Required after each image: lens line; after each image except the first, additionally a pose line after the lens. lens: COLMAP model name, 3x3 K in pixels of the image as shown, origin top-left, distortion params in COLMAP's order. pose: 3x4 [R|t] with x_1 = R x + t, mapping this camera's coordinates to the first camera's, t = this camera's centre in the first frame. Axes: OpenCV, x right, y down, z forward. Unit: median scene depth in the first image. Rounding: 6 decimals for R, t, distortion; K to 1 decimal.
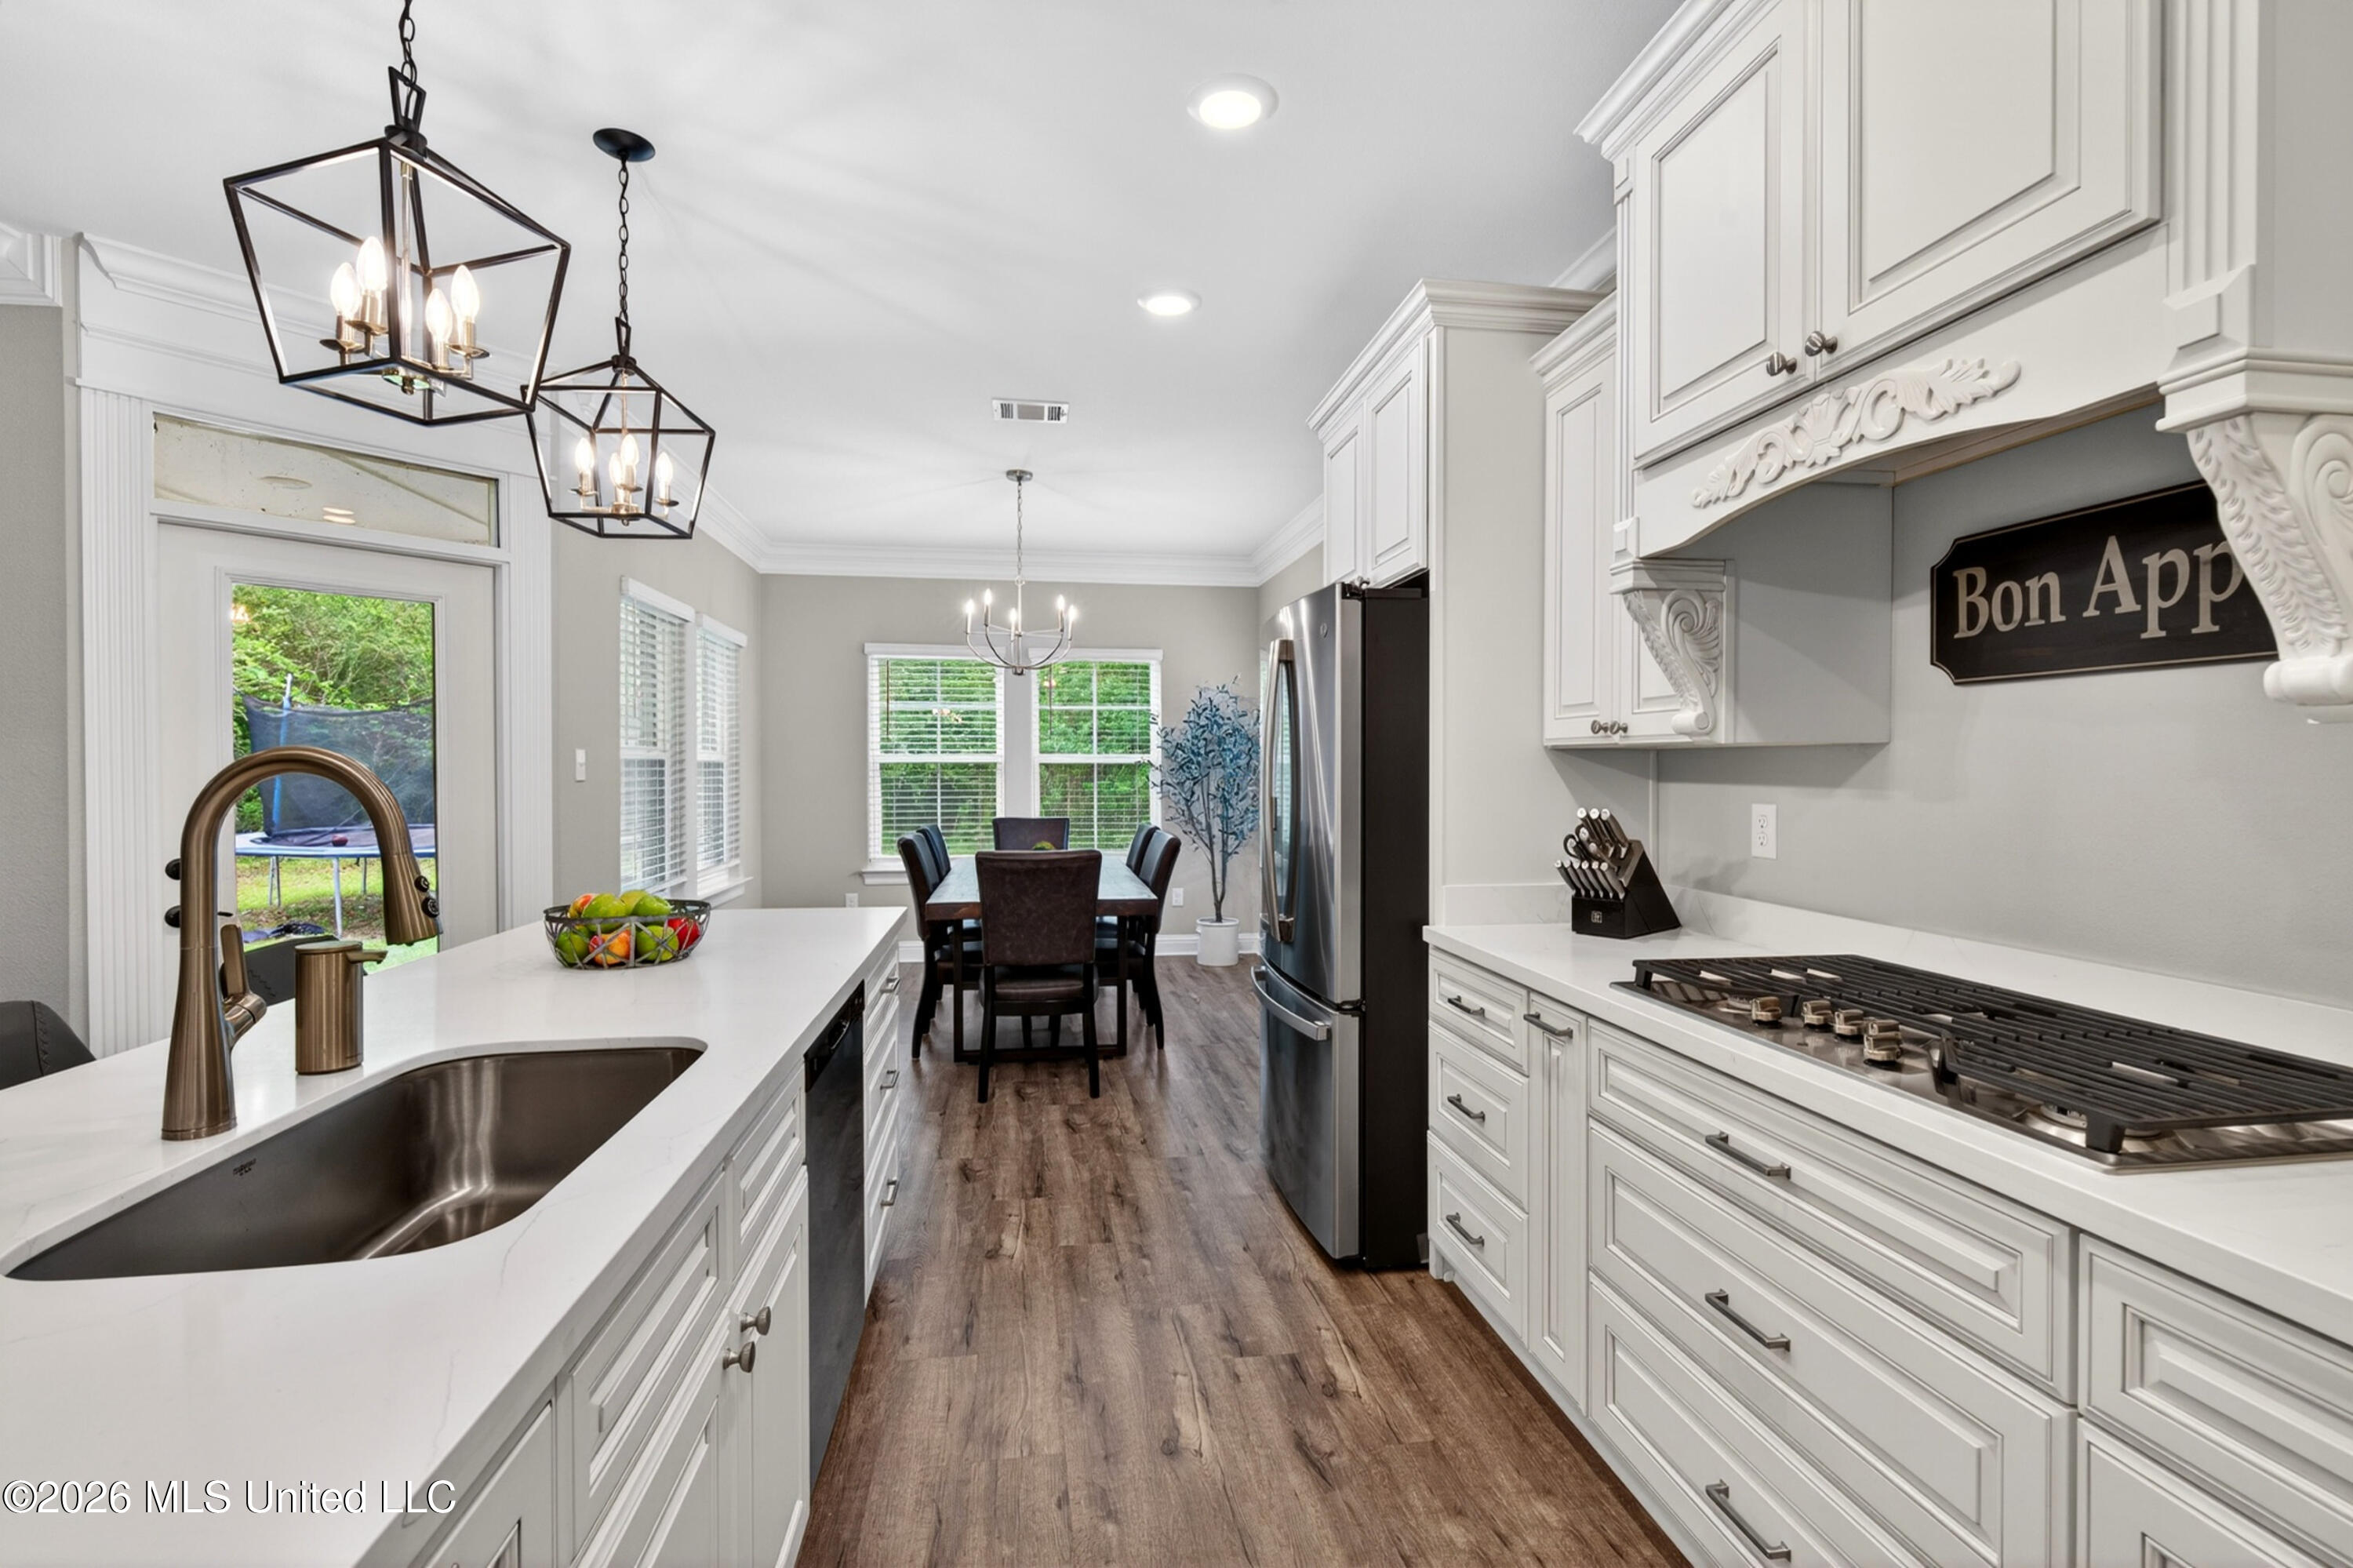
lens RADIAL K [[1067.5, 0, 1179.3], [0, 1067.5, 776.6], [0, 0, 1]] dist [0.001191, -0.000037]
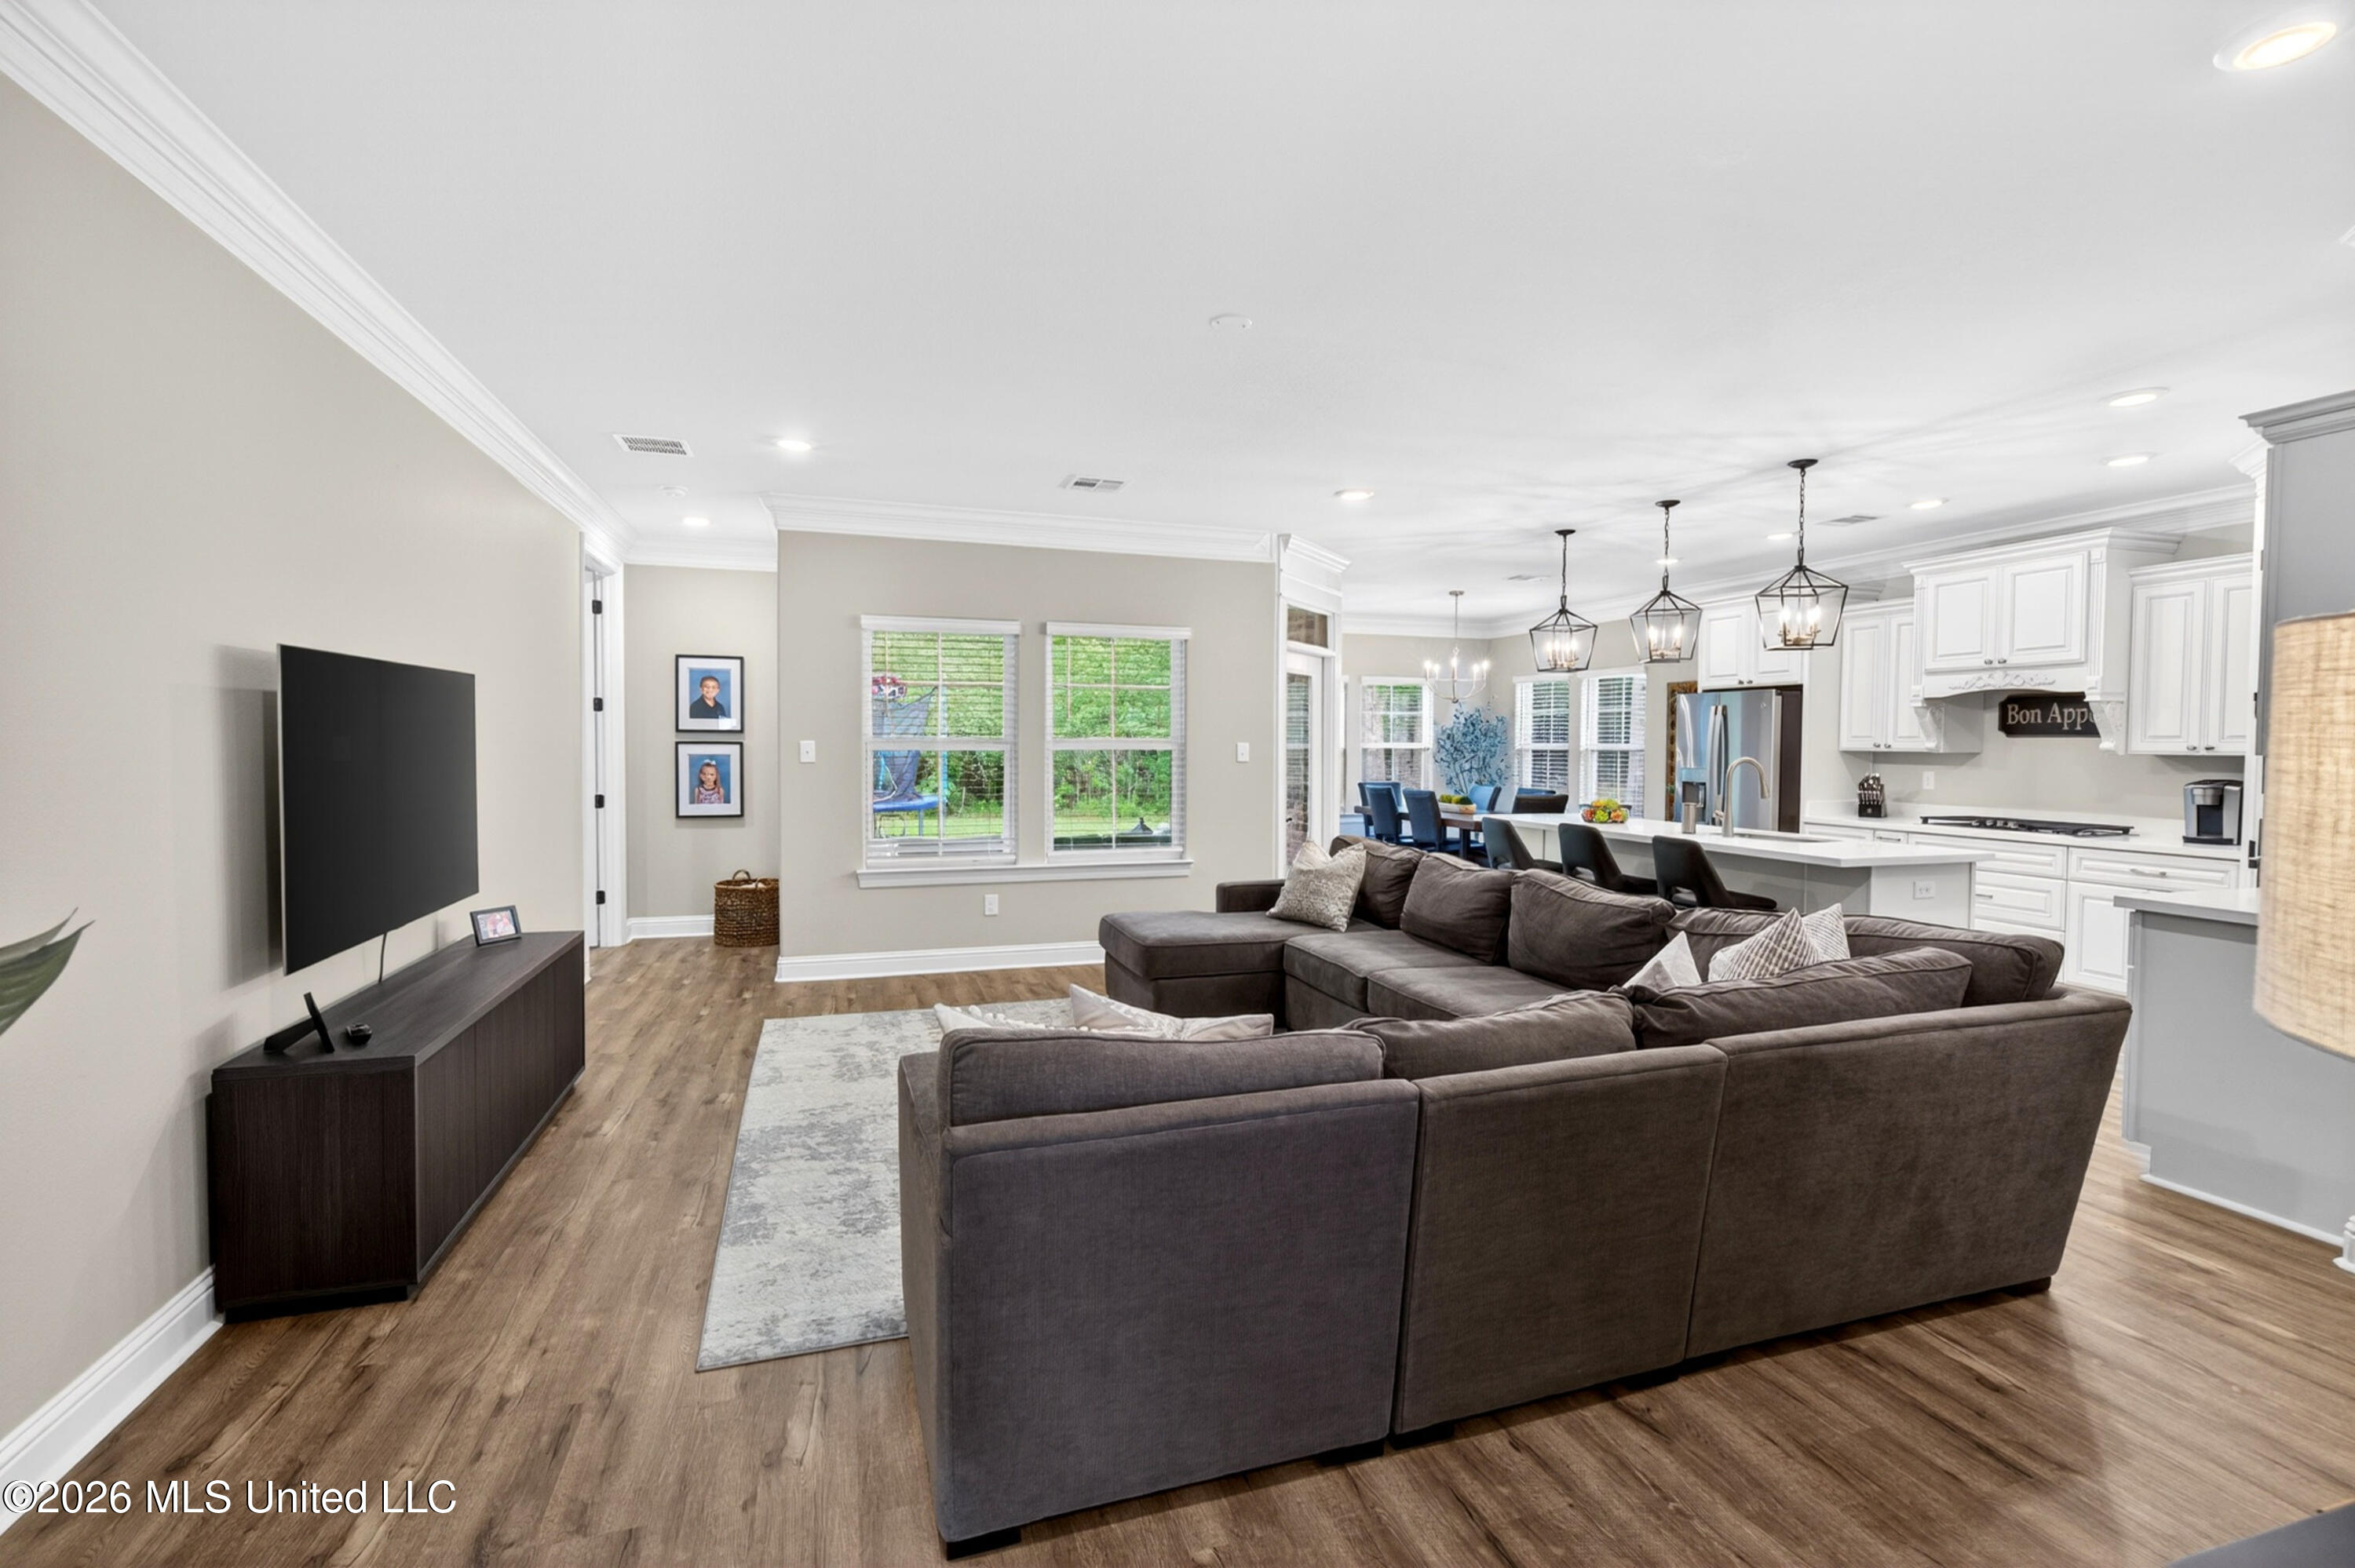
lens RADIAL K [[1068.2, 0, 1180.3], [0, 1068.2, 776.6], [0, 0, 1]] dist [0.001191, -0.000037]
pose [[0.987757, 0.000293, 0.156002, -1.960551], [-0.004069, 0.999706, 0.023885, -0.021606], [-0.155949, -0.024227, 0.987468, -1.605643]]
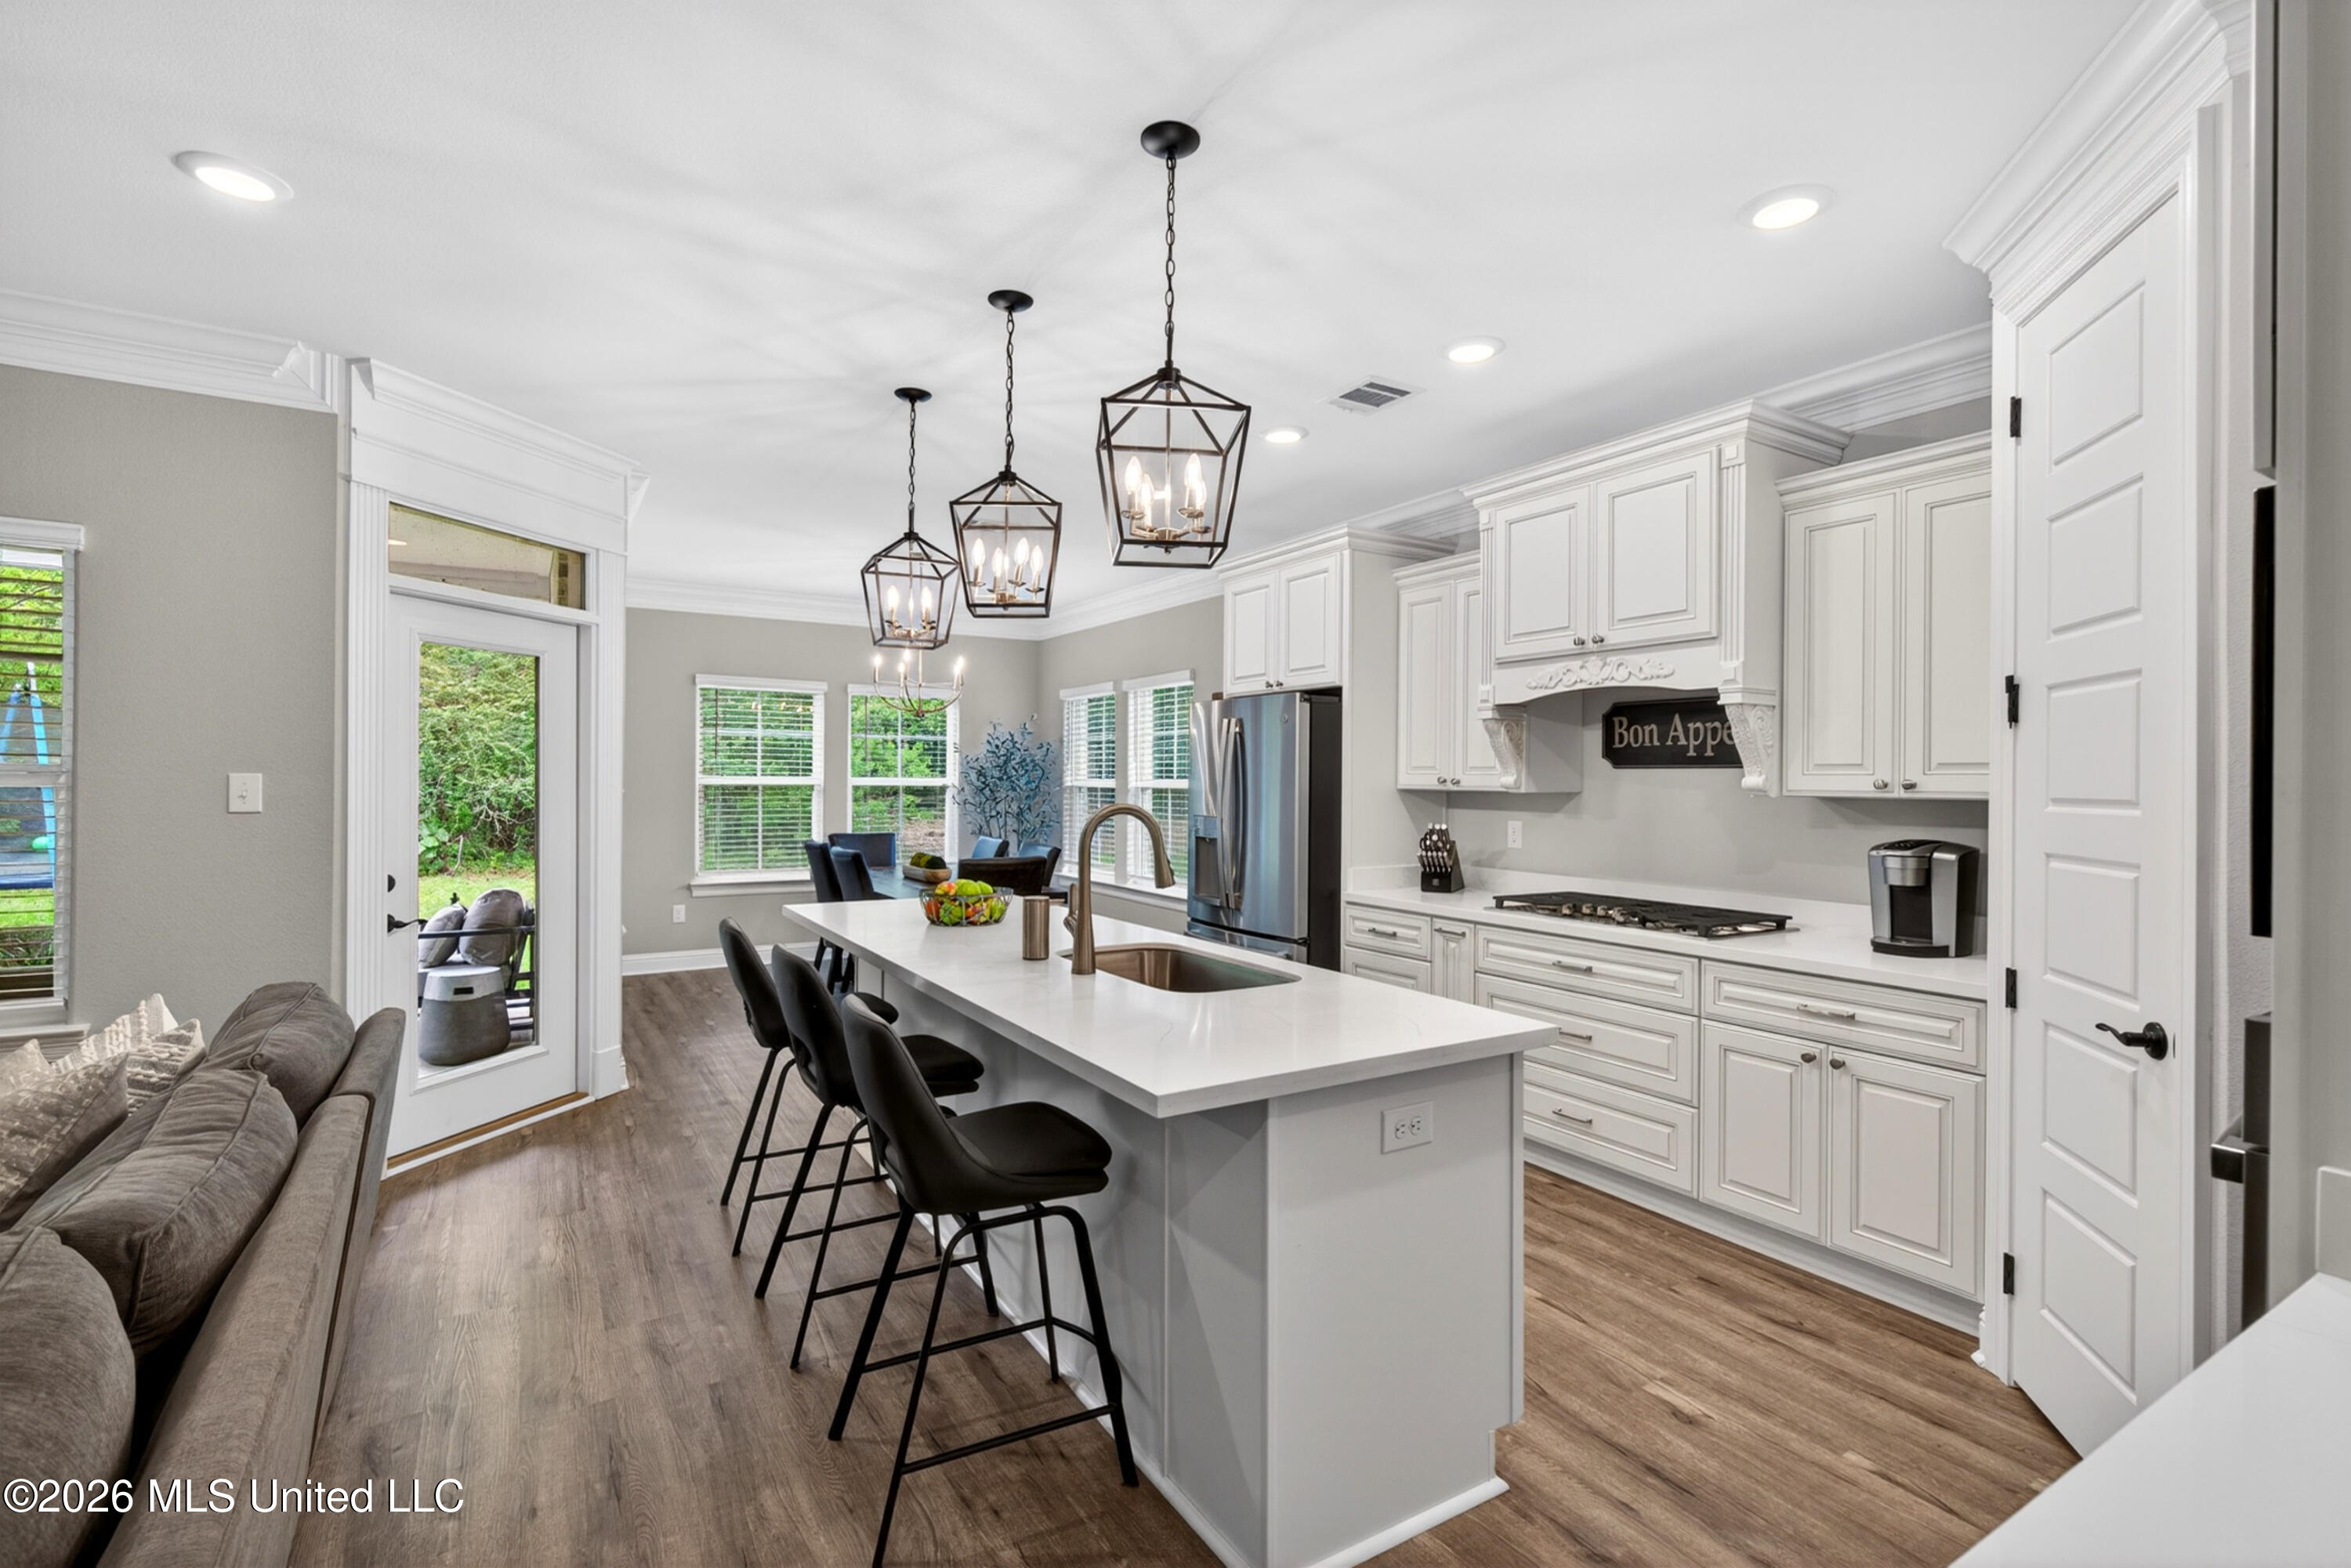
lens RADIAL K [[1072.4, 0, 1180.4], [0, 1072.4, 779.2], [0, 0, 1]] dist [0.004093, 0.000517]
pose [[0.921099, 0.007511, 0.389256, -0.772654], [-0.004047, 0.999945, -0.009718, -0.028417], [-0.389307, 0.007376, 0.921078, -0.564918]]
